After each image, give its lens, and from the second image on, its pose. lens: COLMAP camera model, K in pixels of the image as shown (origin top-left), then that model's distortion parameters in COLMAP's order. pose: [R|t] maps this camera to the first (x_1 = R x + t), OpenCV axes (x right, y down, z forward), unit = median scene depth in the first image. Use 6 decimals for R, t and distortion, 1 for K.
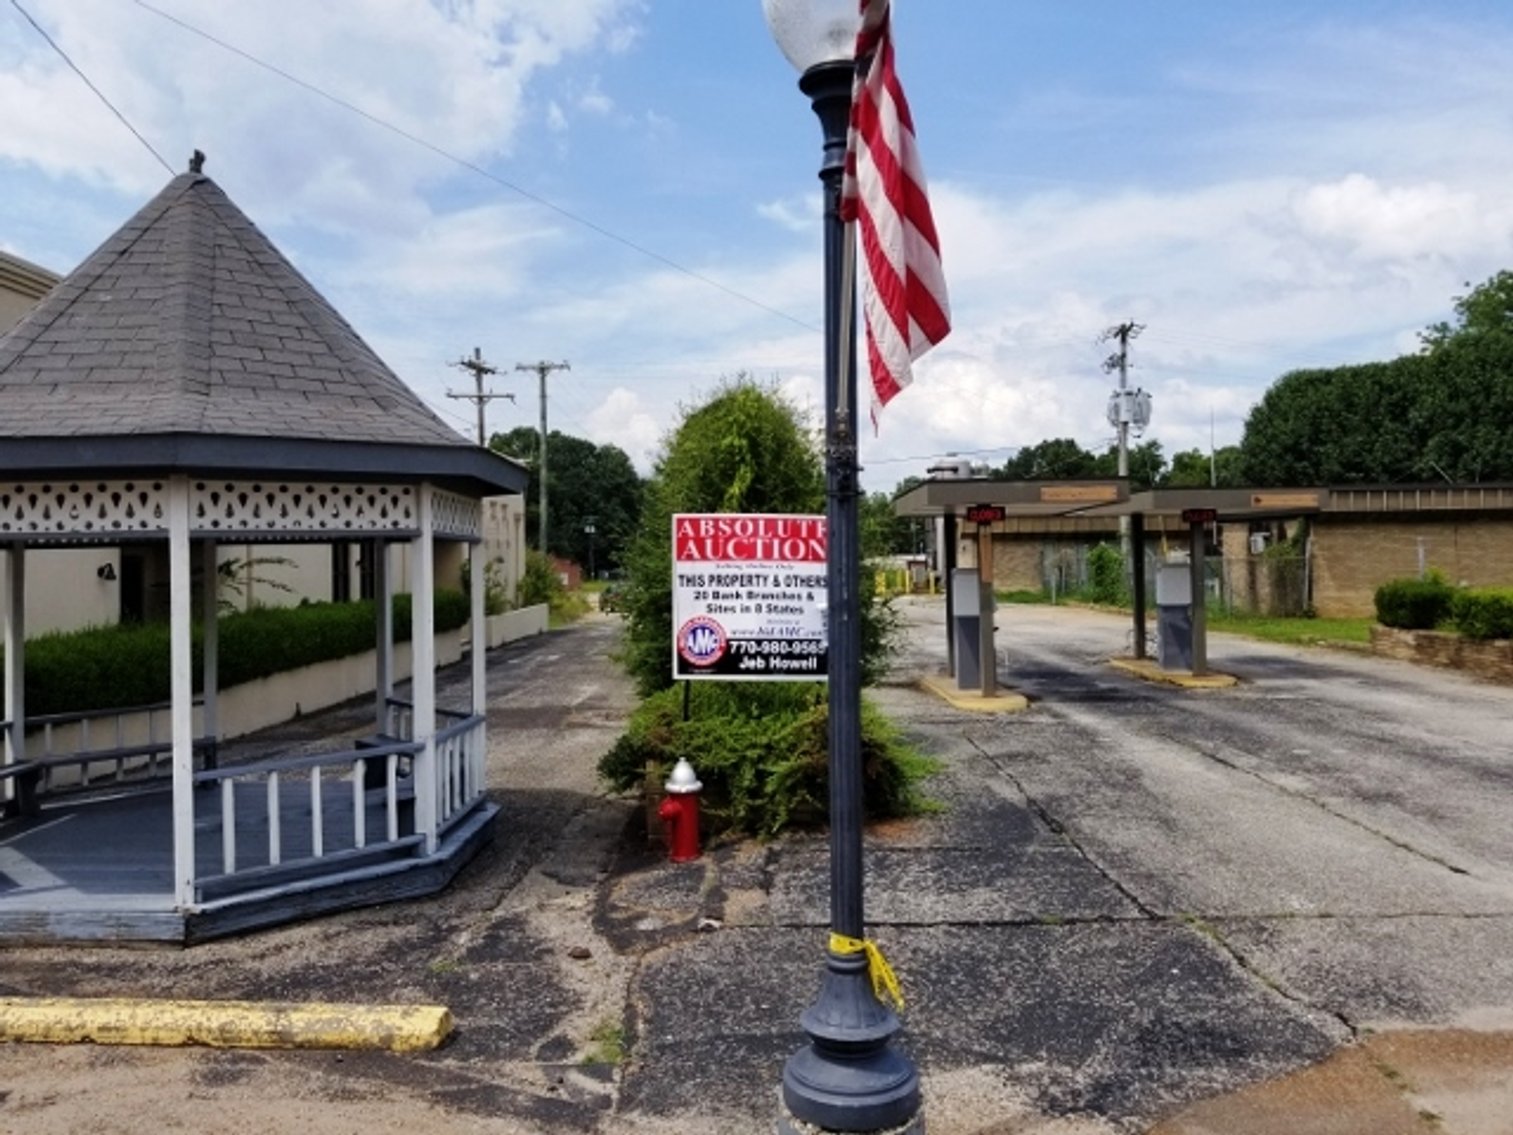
lens RADIAL K [[1184.7, 0, 731.2], [0, 1184.7, 532.6], [0, 0, 1]] dist [0.055163, -0.092801]
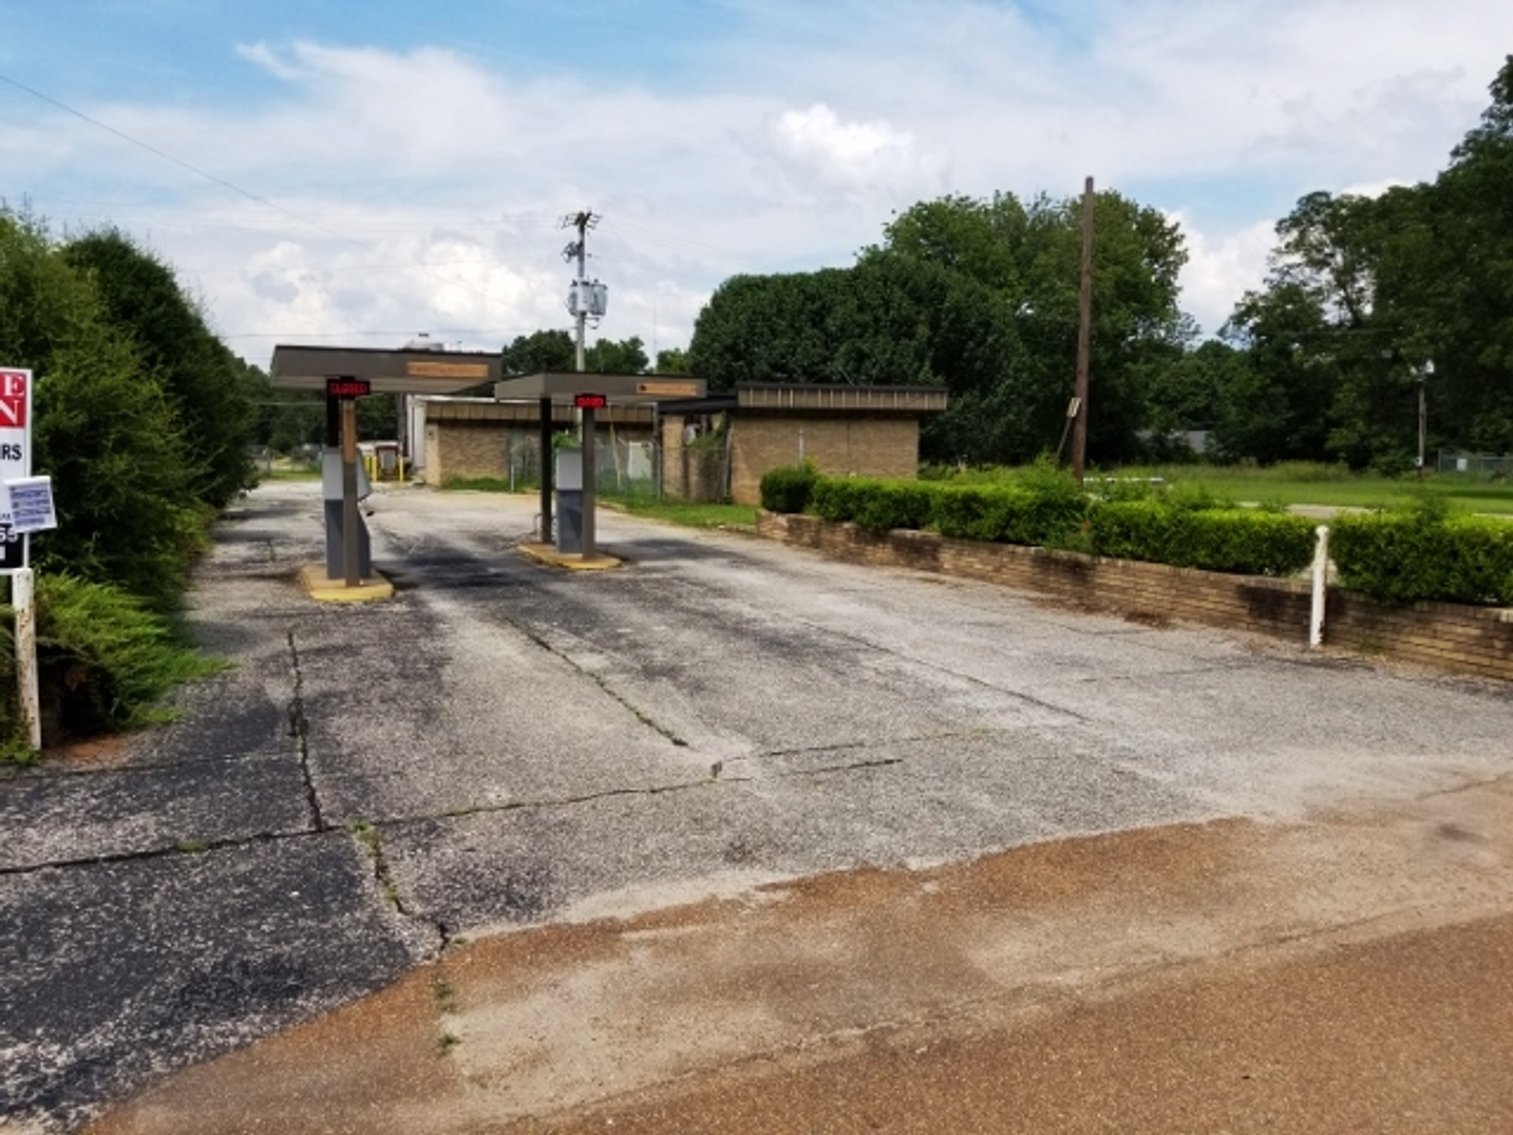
lens RADIAL K [[1184.7, 0, 750.1], [0, 1184.7, 525.3], [0, 0, 1]] dist [0.055163, -0.092801]
pose [[0.909699, -0.006873, 0.415211, 0.104383], [-0.029035, 0.996363, 0.080107, 0.007001], [-0.414252, -0.084929, 0.906191, 0.032992]]
